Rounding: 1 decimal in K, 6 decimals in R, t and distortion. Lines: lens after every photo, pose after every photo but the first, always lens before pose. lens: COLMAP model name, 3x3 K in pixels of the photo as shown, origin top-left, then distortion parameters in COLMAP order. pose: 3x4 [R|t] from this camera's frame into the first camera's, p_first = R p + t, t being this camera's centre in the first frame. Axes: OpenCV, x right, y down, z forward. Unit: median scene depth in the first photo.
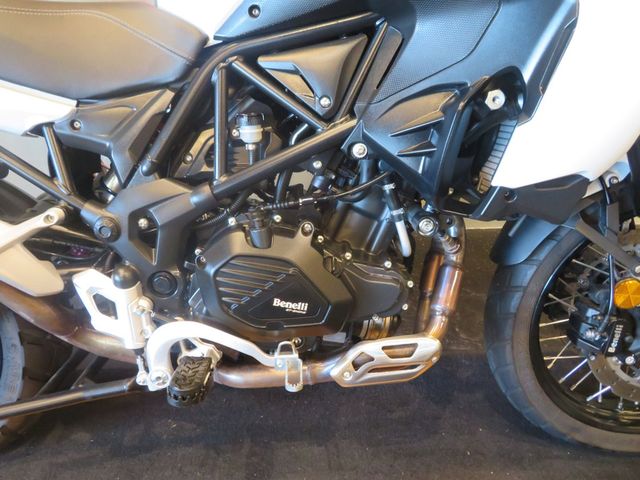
lens RADIAL K [[463.6, 0, 316.0], [0, 463.6, 235.7], [0, 0, 1]] dist [-0.015420, 0.009114]
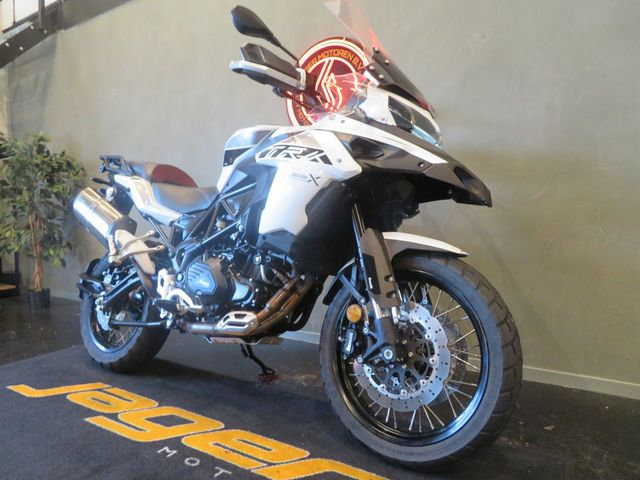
lens RADIAL K [[463.6, 0, 316.3], [0, 463.6, 236.3], [0, 0, 1]] dist [-0.015420, 0.009114]
pose [[0.802333, 0.010006, -0.596793, 1.844541], [-0.299058, 0.872043, -0.387435, 0.685997], [0.516553, 0.489327, 0.702661, -0.548837]]
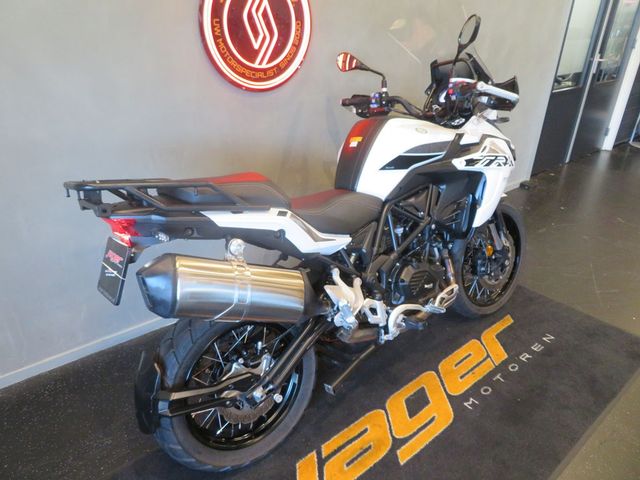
lens RADIAL K [[463.6, 0, 317.8], [0, 463.6, 238.5], [0, 0, 1]] dist [-0.015420, 0.009114]
pose [[0.799058, -0.257504, 0.543321, -1.928552], [0.298728, 0.954251, 0.012926, -0.338870], [-0.521793, 0.151977, 0.839425, -0.978653]]
